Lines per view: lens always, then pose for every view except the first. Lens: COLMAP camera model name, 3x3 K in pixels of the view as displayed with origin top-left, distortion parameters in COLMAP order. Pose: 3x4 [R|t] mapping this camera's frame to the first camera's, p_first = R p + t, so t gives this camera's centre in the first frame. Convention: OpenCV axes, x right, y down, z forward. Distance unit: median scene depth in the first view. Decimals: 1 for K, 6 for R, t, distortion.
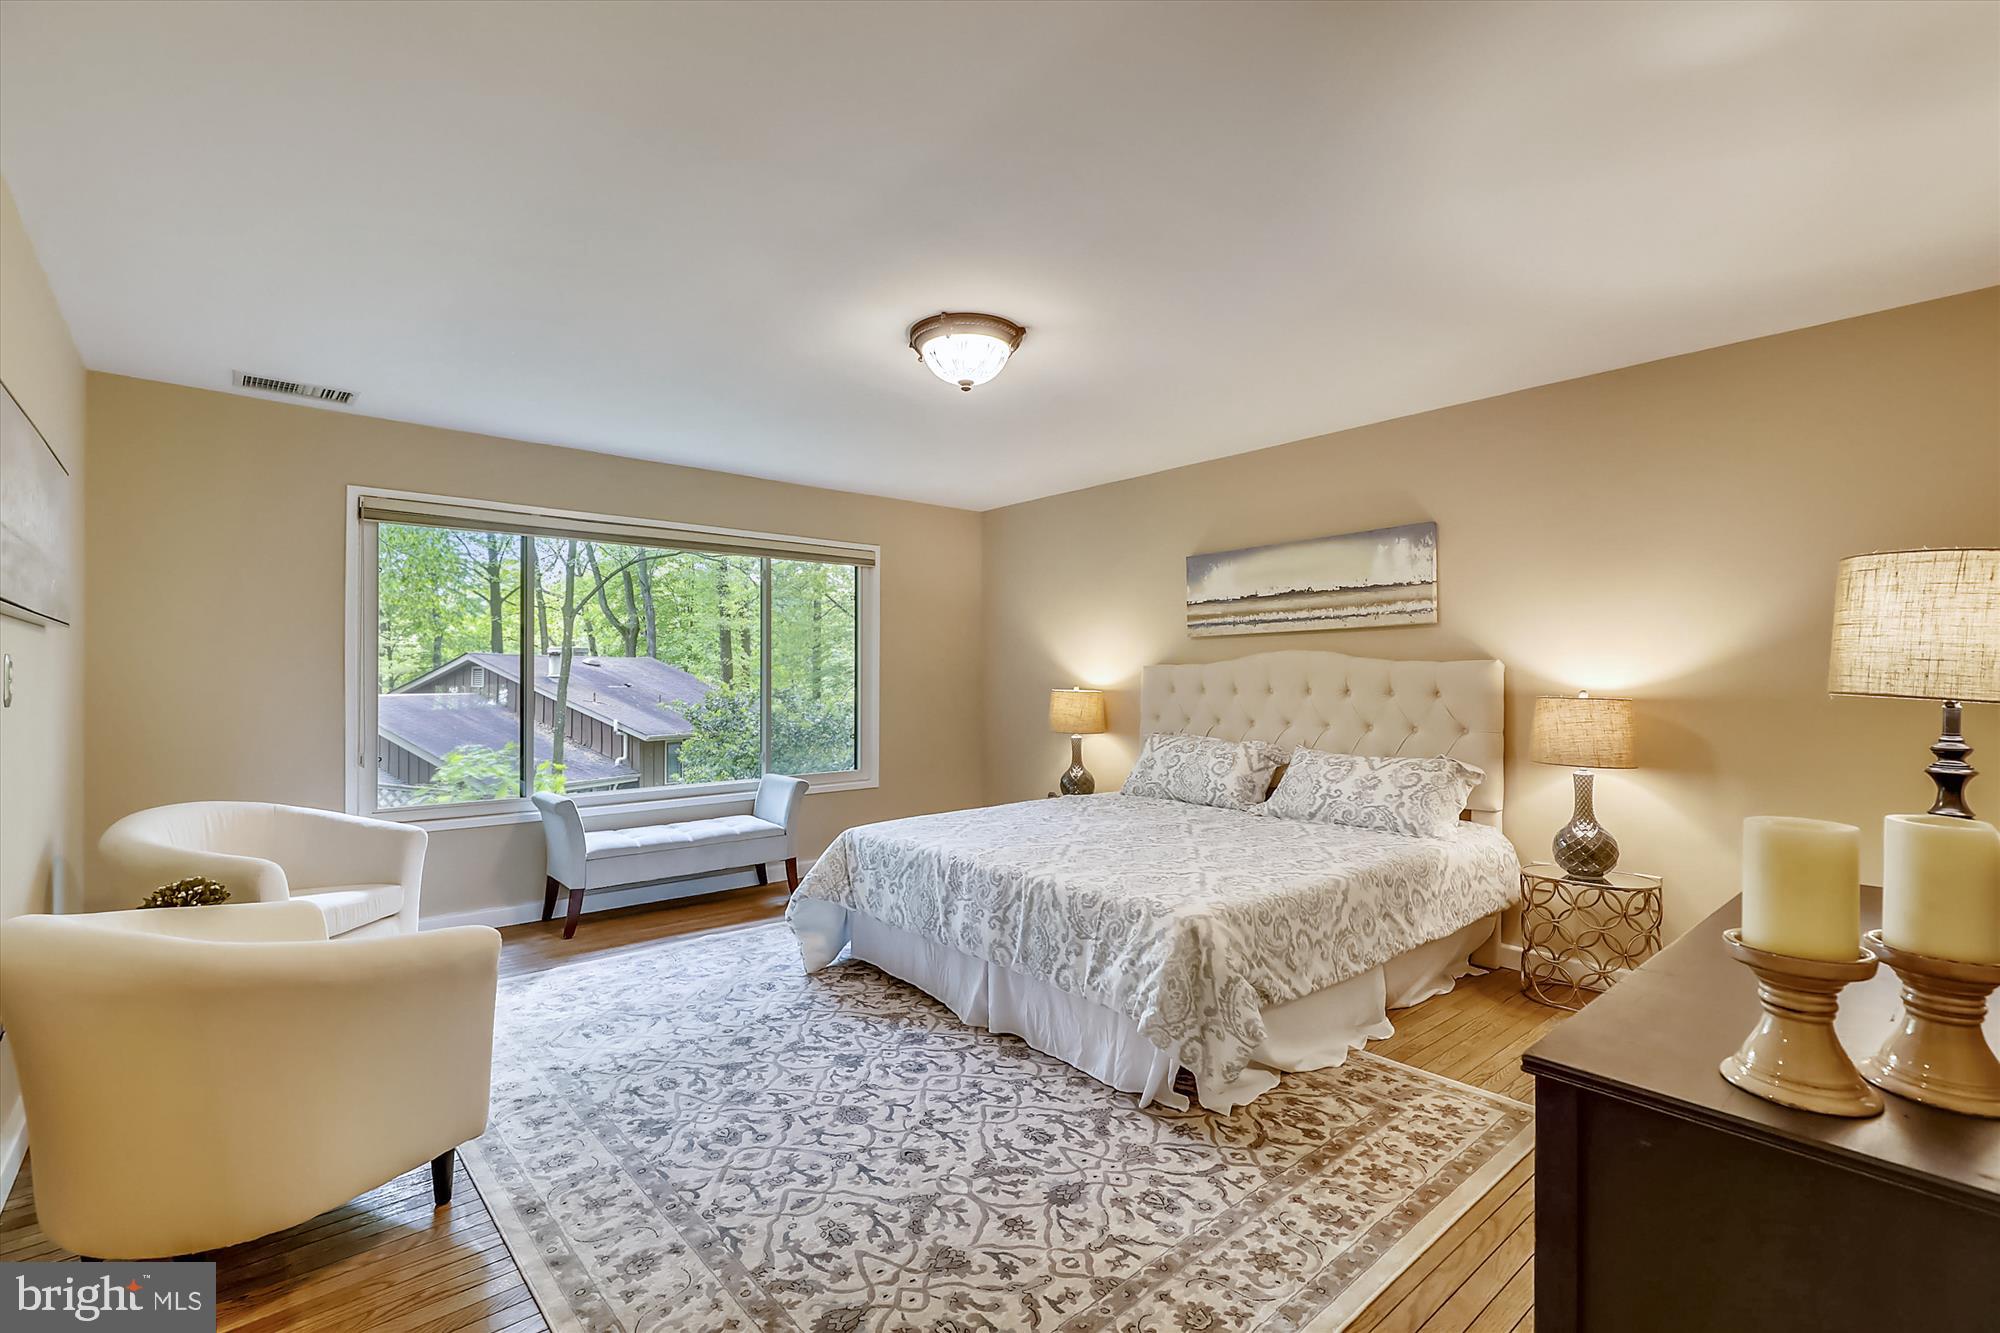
lens RADIAL K [[909.4, 0, 1006.7], [0, 909.4, 673.0], [0, 0, 1]] dist [0.013808, -0.004488]
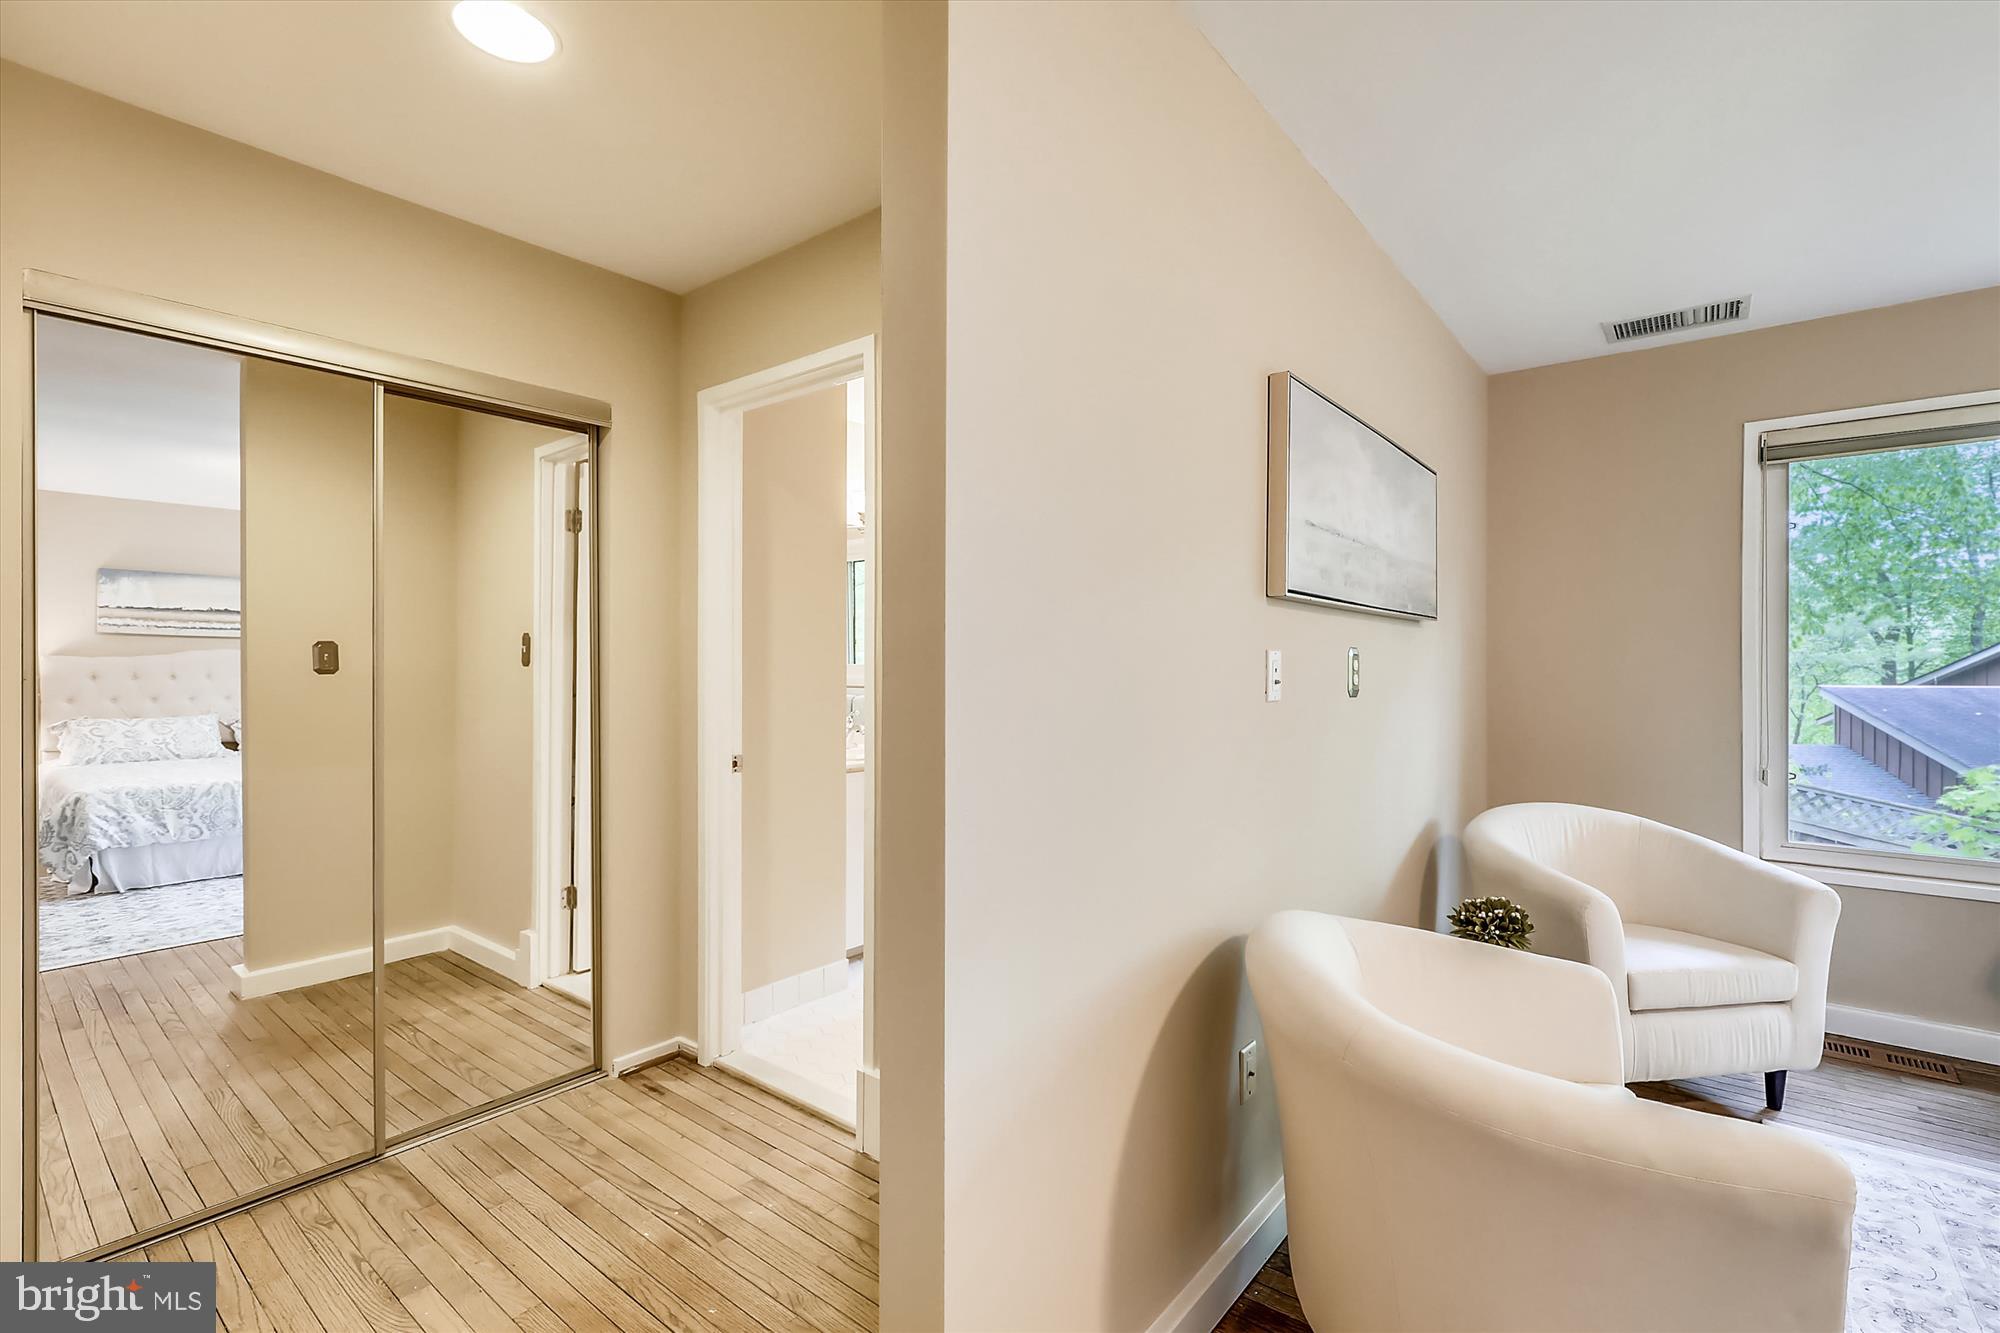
lens RADIAL K [[909.4, 0, 1003.4], [0, 909.4, 666.1], [0, 0, 1]] dist [0.013808, -0.004488]
pose [[0.191891, 0.002172, -0.981414, -0.078359], [0.004611, 0.999985, 0.003114, -0.002852], [0.981405, -0.005123, 0.191878, 0.246395]]
